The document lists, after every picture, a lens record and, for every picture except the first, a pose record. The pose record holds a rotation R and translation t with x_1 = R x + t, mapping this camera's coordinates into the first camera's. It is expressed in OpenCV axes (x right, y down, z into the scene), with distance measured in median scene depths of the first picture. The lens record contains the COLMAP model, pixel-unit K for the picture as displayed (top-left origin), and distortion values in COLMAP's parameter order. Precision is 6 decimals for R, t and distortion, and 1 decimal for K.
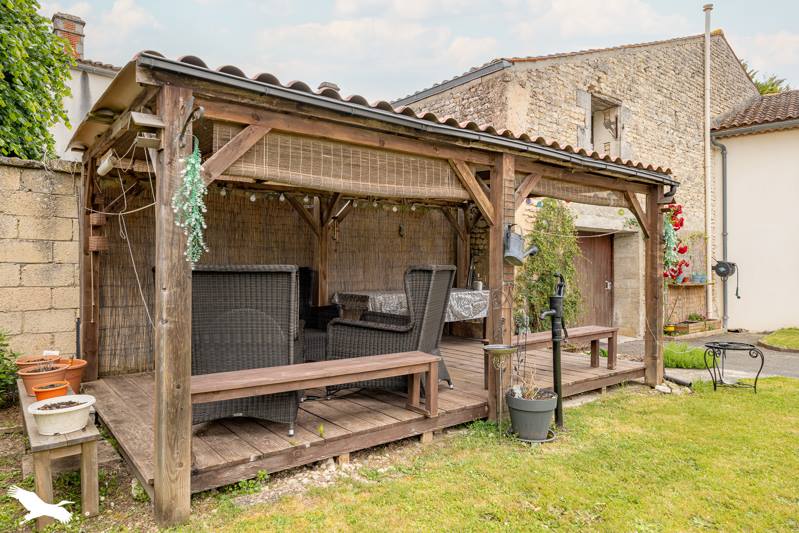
lens RADIAL K [[531.5, 0, 399.5], [0, 531.5, 266.5], [0, 0, 1]] dist [0.000153, -0.000285]
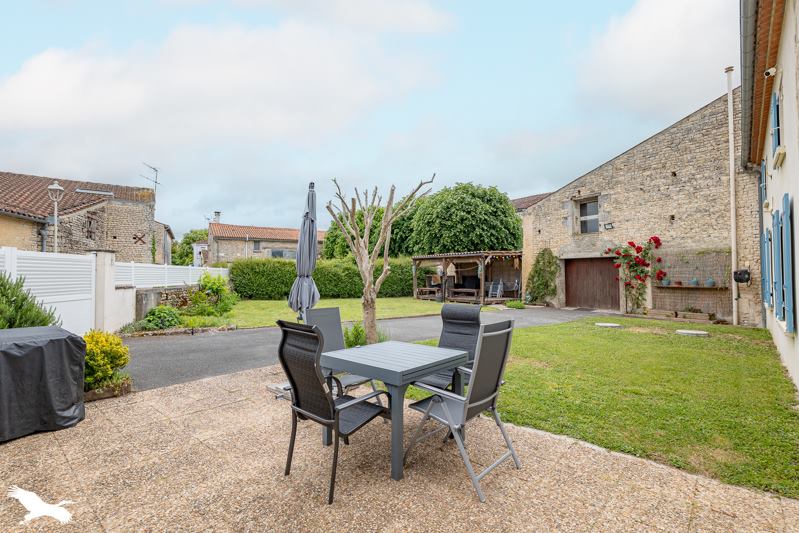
lens RADIAL K [[378.4, 0, 399.5], [0, 378.4, 266.5], [0, 0, 1]] dist [0.001804, -0.000253]
pose [[-0.089526, -0.023739, -0.995702, 1.794192], [0.004888, 0.999693, -0.024274, -0.000115], [0.995972, -0.007040, -0.089383, 0.342591]]
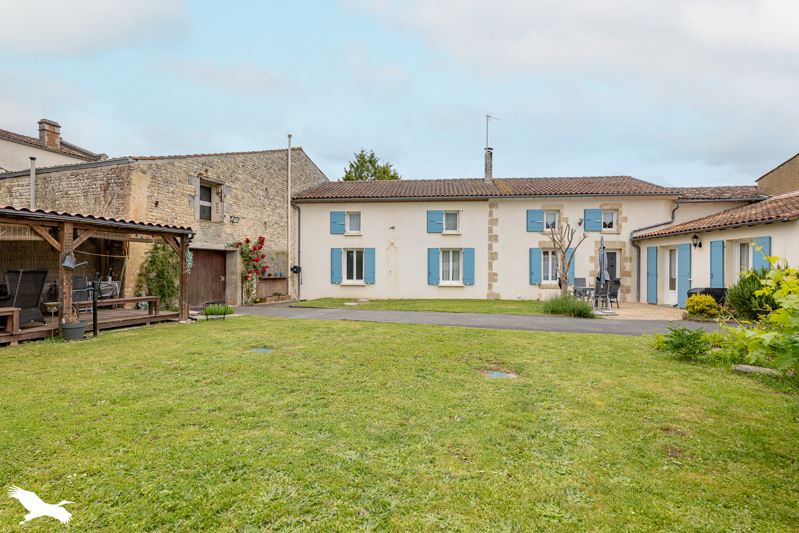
lens RADIAL K [[378.4, 0, 399.5], [0, 378.4, 266.5], [0, 0, 1]] dist [0.001804, -0.000253]
pose [[0.844428, 0.006539, 0.535629, 0.207770], [-0.006797, 0.999976, -0.001492, -0.008618], [-0.535625, -0.002381, 0.844452, -0.460783]]
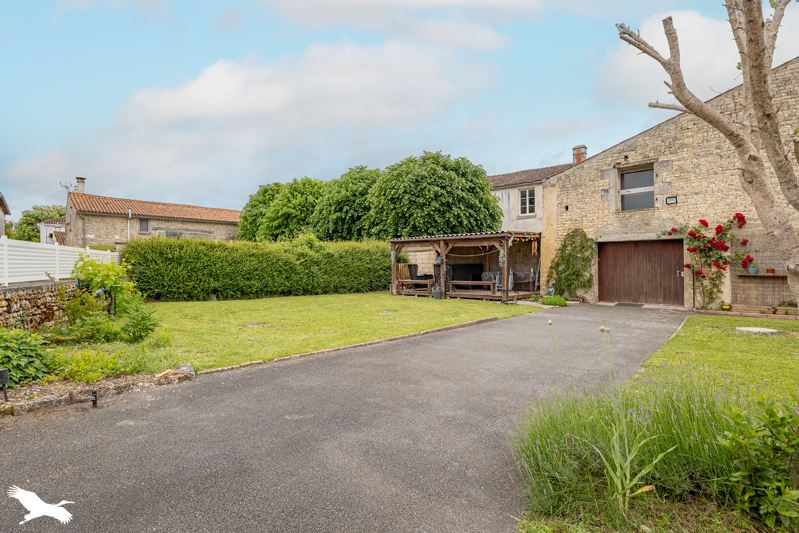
lens RADIAL K [[398.9, 0, 399.5], [0, 398.9, 266.5], [0, 0, 1]] dist [0.002259, -0.000270]
pose [[0.150012, 0.000299, -0.988684, 1.404482], [0.007857, 0.999968, 0.001495, 0.007129], [0.988653, -0.007992, 0.150005, 0.039473]]
